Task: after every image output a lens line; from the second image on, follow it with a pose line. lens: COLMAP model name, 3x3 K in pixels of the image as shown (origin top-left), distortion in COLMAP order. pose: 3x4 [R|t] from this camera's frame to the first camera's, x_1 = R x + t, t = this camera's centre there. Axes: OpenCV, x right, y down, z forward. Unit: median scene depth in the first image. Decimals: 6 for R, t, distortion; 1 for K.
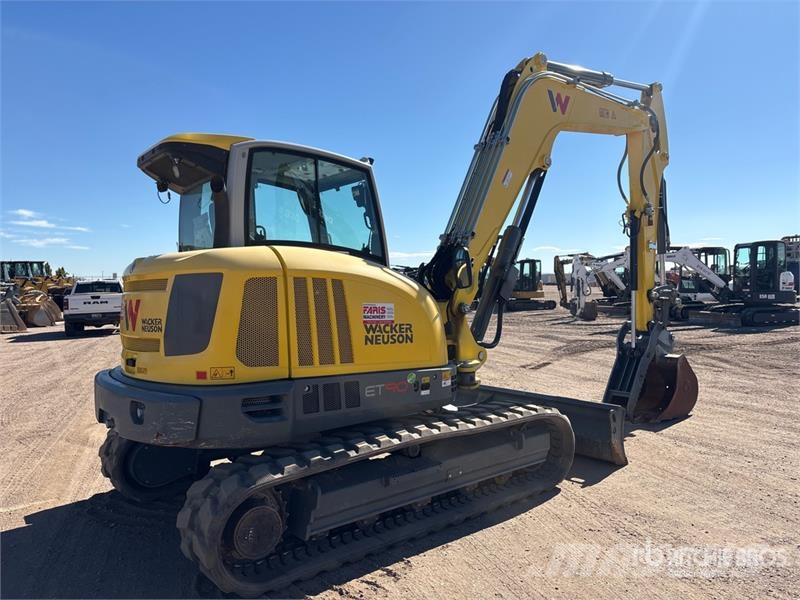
lens RADIAL K [[604.8, 0, 400.2], [0, 604.8, 294.5], [0, 0, 1]] dist [0.052039, -0.069790]
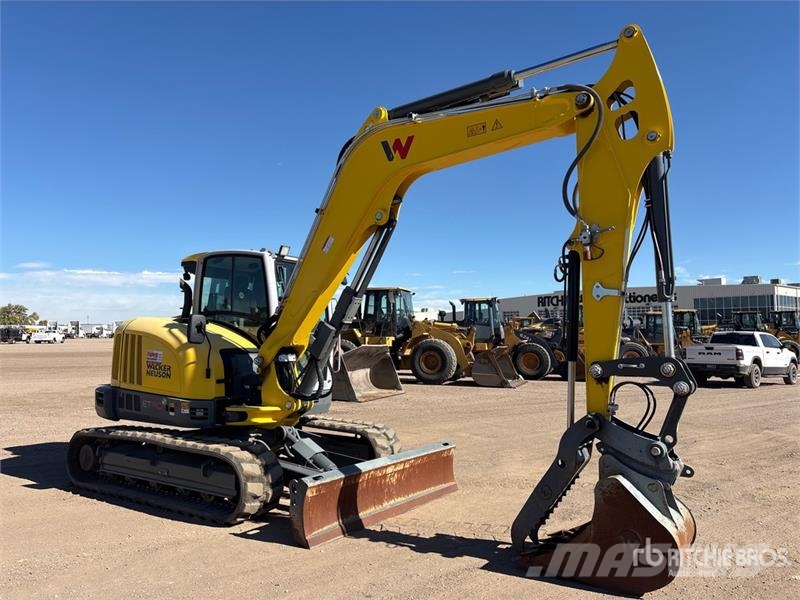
lens RADIAL K [[604.8, 0, 400.2], [0, 604.8, 294.5], [0, 0, 1]] dist [0.052039, -0.069790]
pose [[0.300779, -0.043341, -0.952709, 1.658809], [-0.031681, 0.997961, -0.055402, -0.064367], [0.953167, 0.046847, 0.298793, 1.088203]]
